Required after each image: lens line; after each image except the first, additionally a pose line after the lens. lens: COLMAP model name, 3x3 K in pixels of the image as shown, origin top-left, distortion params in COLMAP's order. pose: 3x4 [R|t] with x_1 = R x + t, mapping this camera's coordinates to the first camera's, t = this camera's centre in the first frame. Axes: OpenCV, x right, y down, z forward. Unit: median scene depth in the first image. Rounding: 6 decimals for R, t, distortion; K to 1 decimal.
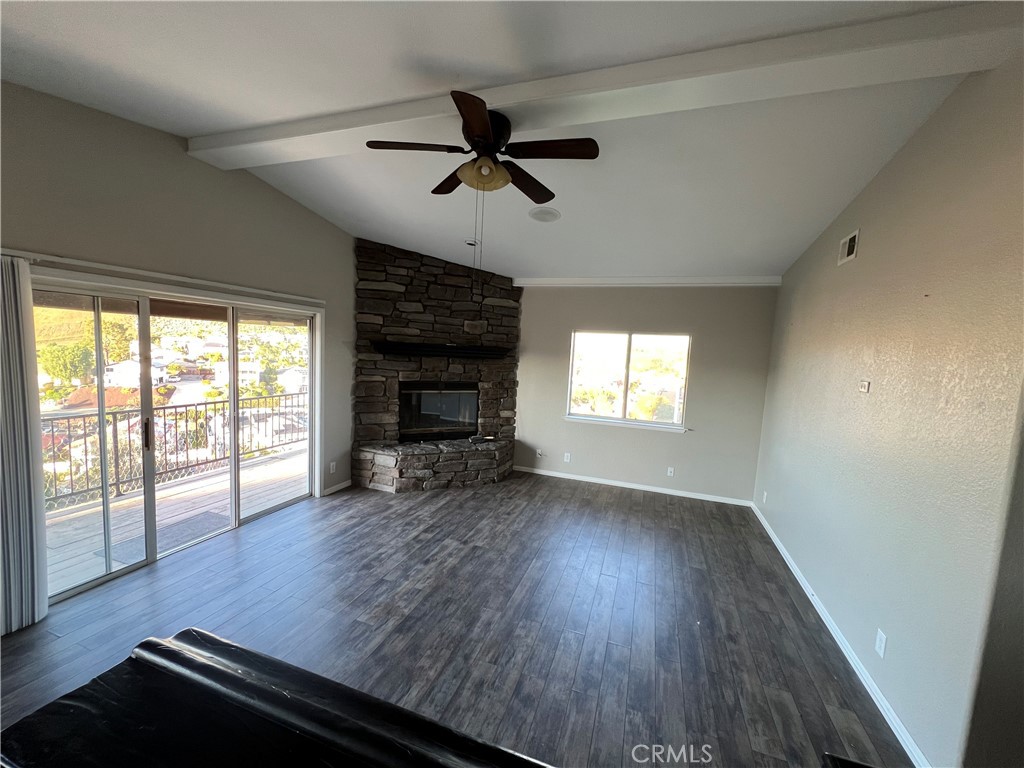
lens RADIAL K [[409.0, 0, 510.9], [0, 409.0, 388.4], [0, 0, 1]] dist [0.002887, 0.000374]
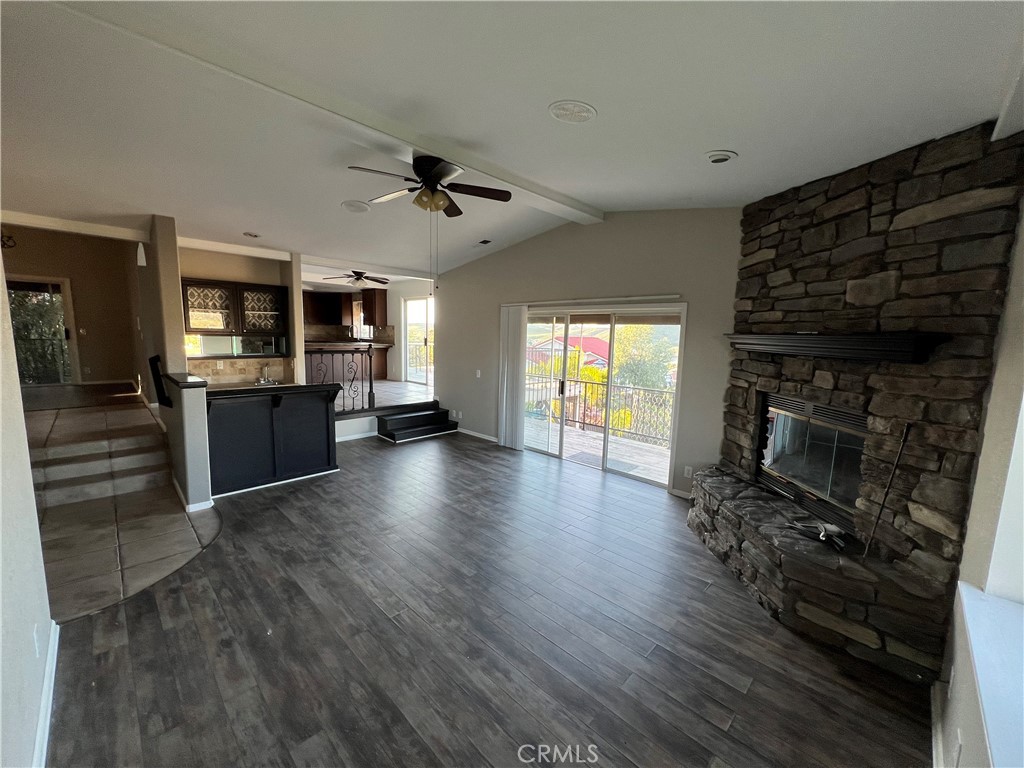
lens RADIAL K [[409.5, 0, 511.3], [0, 409.5, 389.0], [0, 0, 1]] dist [-0.000444, 0.000395]
pose [[-0.424426, 0.056634, -0.903690, 0.541714], [-0.135898, 0.982753, 0.125415, -0.051914], [0.895206, 0.176039, -0.409409, 0.942268]]
